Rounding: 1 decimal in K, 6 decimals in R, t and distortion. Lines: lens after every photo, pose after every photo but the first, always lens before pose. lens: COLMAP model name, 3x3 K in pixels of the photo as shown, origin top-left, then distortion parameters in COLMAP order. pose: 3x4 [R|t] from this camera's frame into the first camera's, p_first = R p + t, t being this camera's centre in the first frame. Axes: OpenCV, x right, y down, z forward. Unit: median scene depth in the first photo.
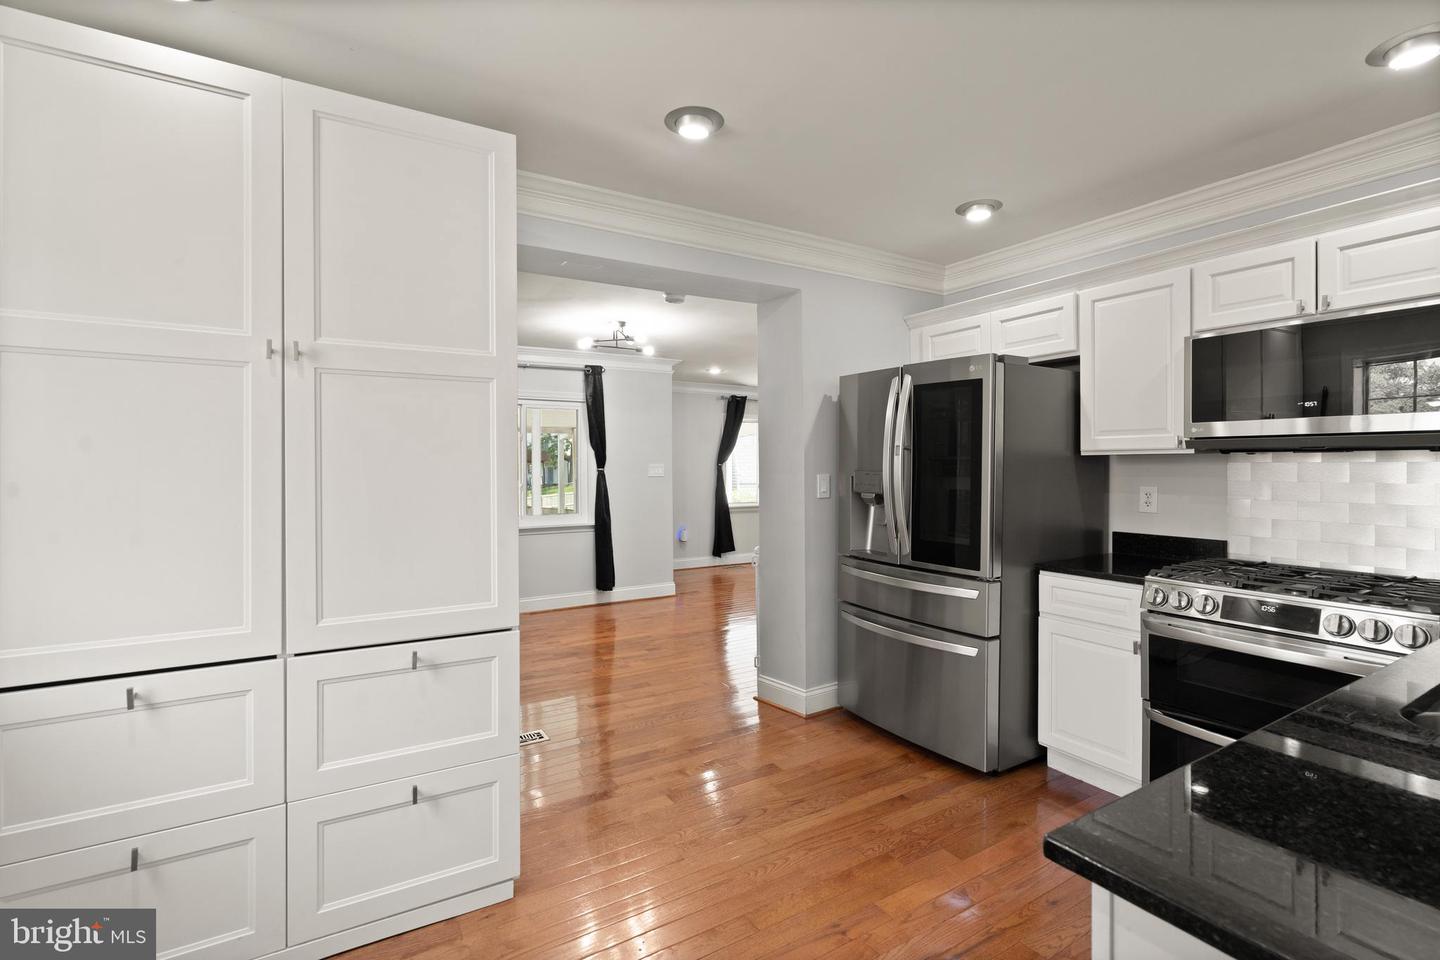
lens RADIAL K [[668.4, 0, 721.3], [0, 668.4, 465.8], [0, 0, 1]] dist [-0.009296, 0.003719]
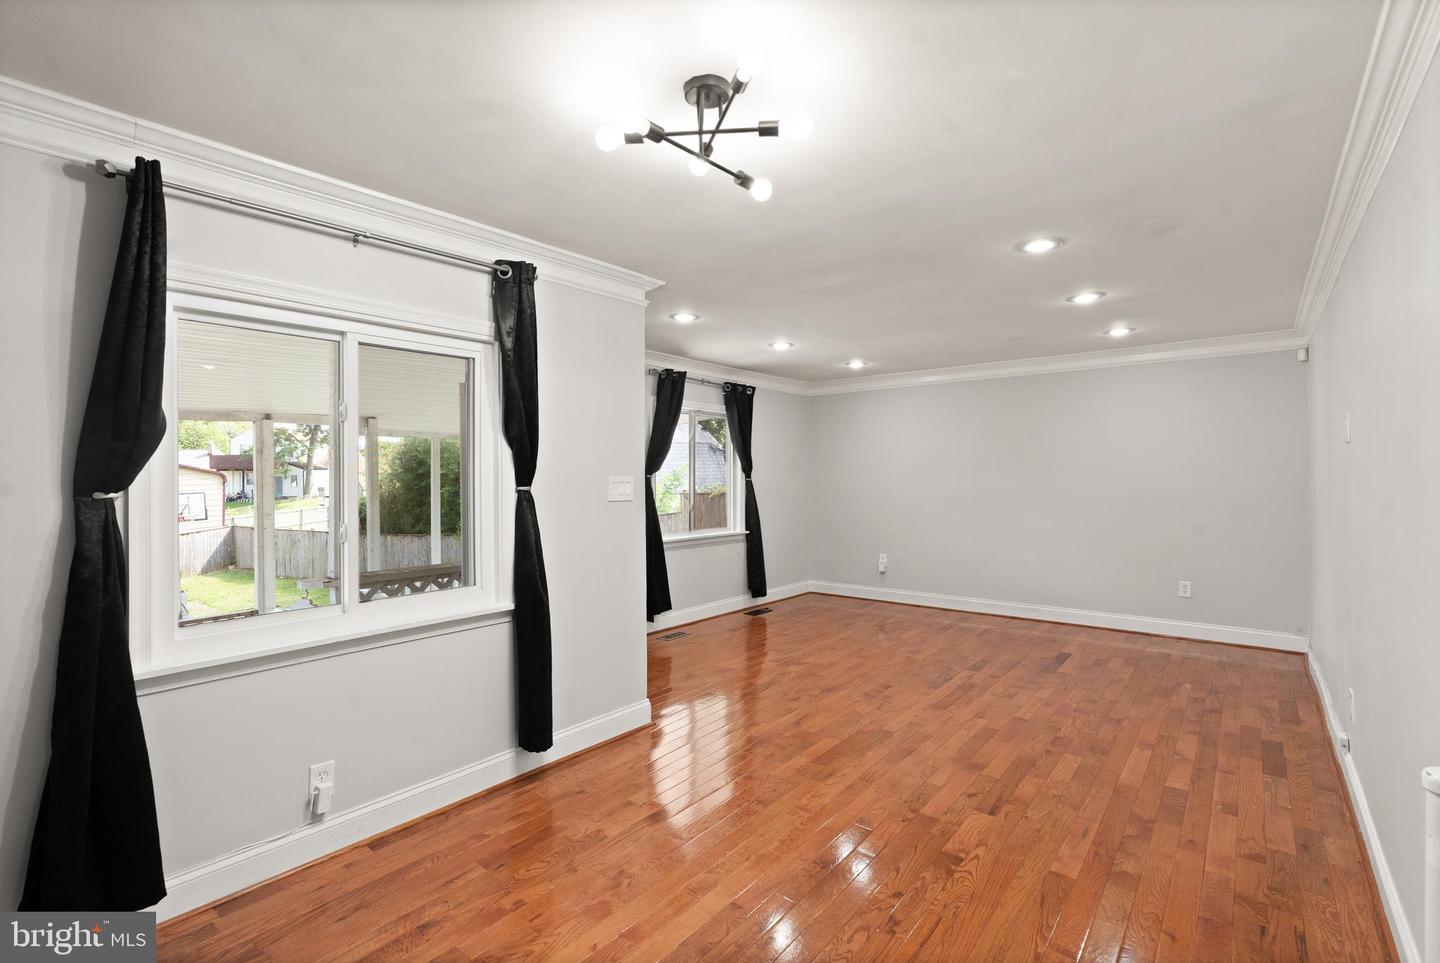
lens RADIAL K [[668.4, 0, 715.1], [0, 668.4, 471.1], [0, 0, 1]] dist [-0.009296, 0.003719]
pose [[0.946062, 0.003141, 0.323970, -0.170465], [-0.001659, 0.999987, -0.004850, -0.003910], [-0.323981, 0.004051, 0.946055, 0.423539]]
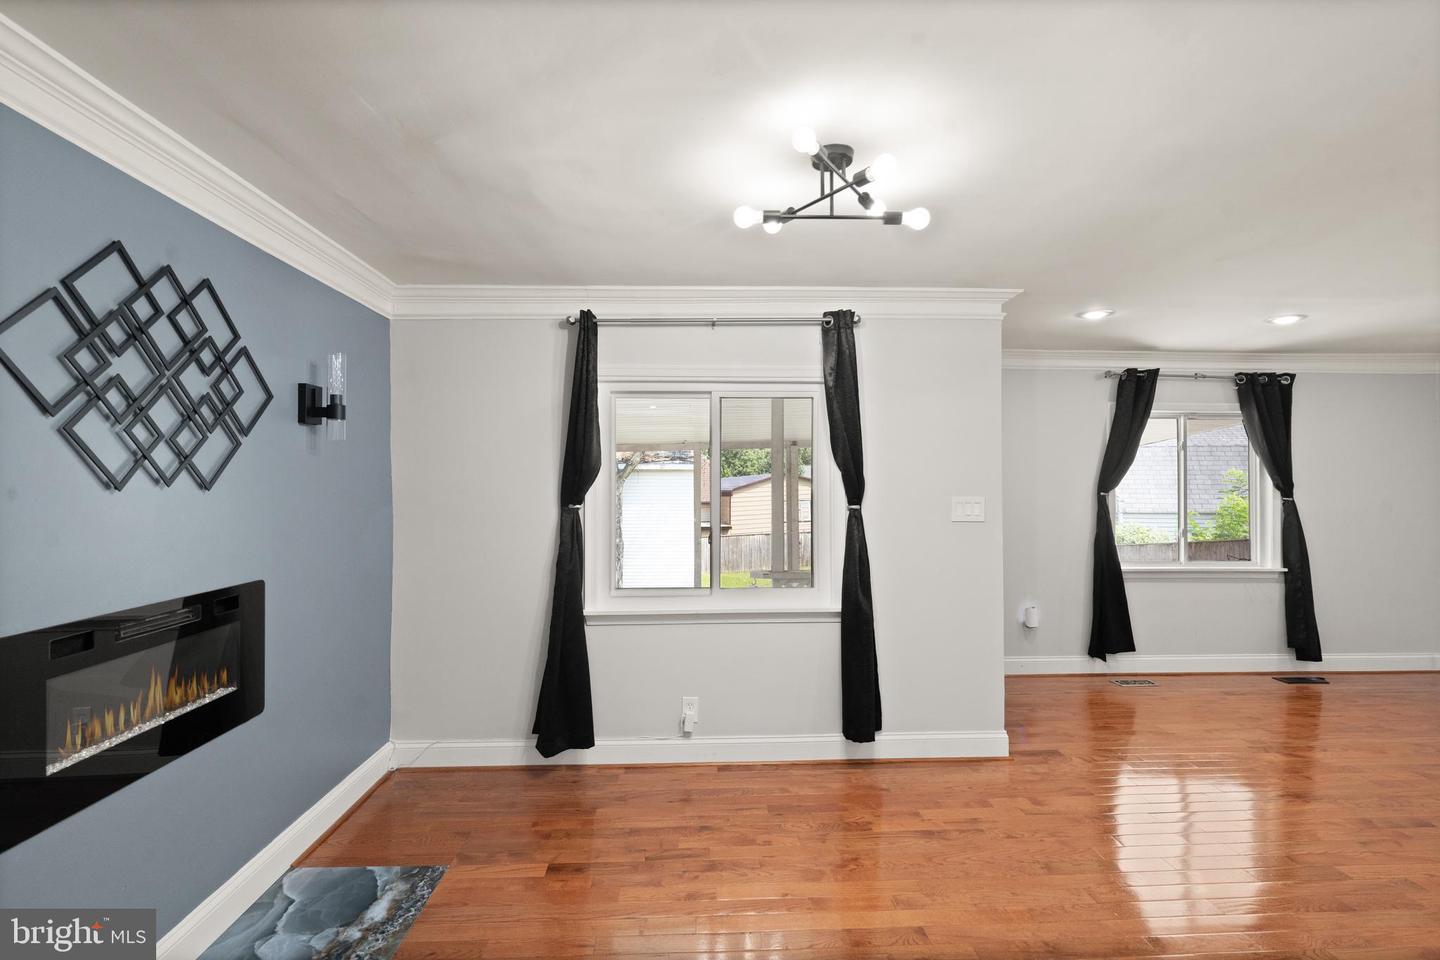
lens RADIAL K [[668.4, 0, 708.6], [0, 668.4, 476.5], [0, 0, 1]] dist [-0.009296, 0.003719]
pose [[0.868903, -0.001862, -0.494979, -0.014521], [-0.003305, 0.999949, -0.009564, -0.011121], [0.494971, 0.009946, 0.868852, 0.396836]]
